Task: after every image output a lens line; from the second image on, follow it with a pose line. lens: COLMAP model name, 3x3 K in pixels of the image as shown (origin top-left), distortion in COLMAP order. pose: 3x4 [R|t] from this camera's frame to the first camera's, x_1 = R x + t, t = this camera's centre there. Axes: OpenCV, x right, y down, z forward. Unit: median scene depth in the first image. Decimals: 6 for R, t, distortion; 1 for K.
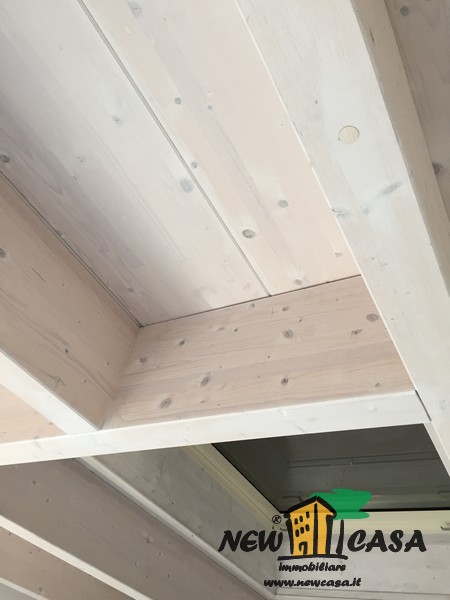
lens RADIAL K [[514.0, 0, 225.3], [0, 514.0, 301.7], [0, 0, 1]] dist [0.076348, -0.103901]
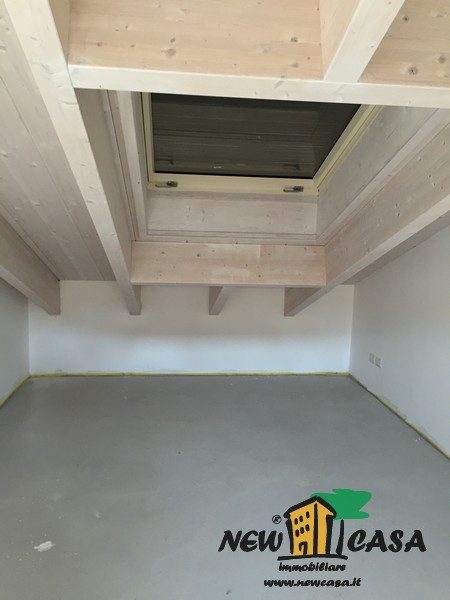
lens RADIAL K [[514.0, 0, 225.0], [0, 514.0, 300.5], [0, 0, 1]] dist [0.076348, -0.103901]
pose [[0.807349, -0.064818, 0.586504, -1.291790], [-0.274911, 0.838169, 0.471059, 0.189587], [-0.522122, -0.541545, 0.658876, 0.056590]]
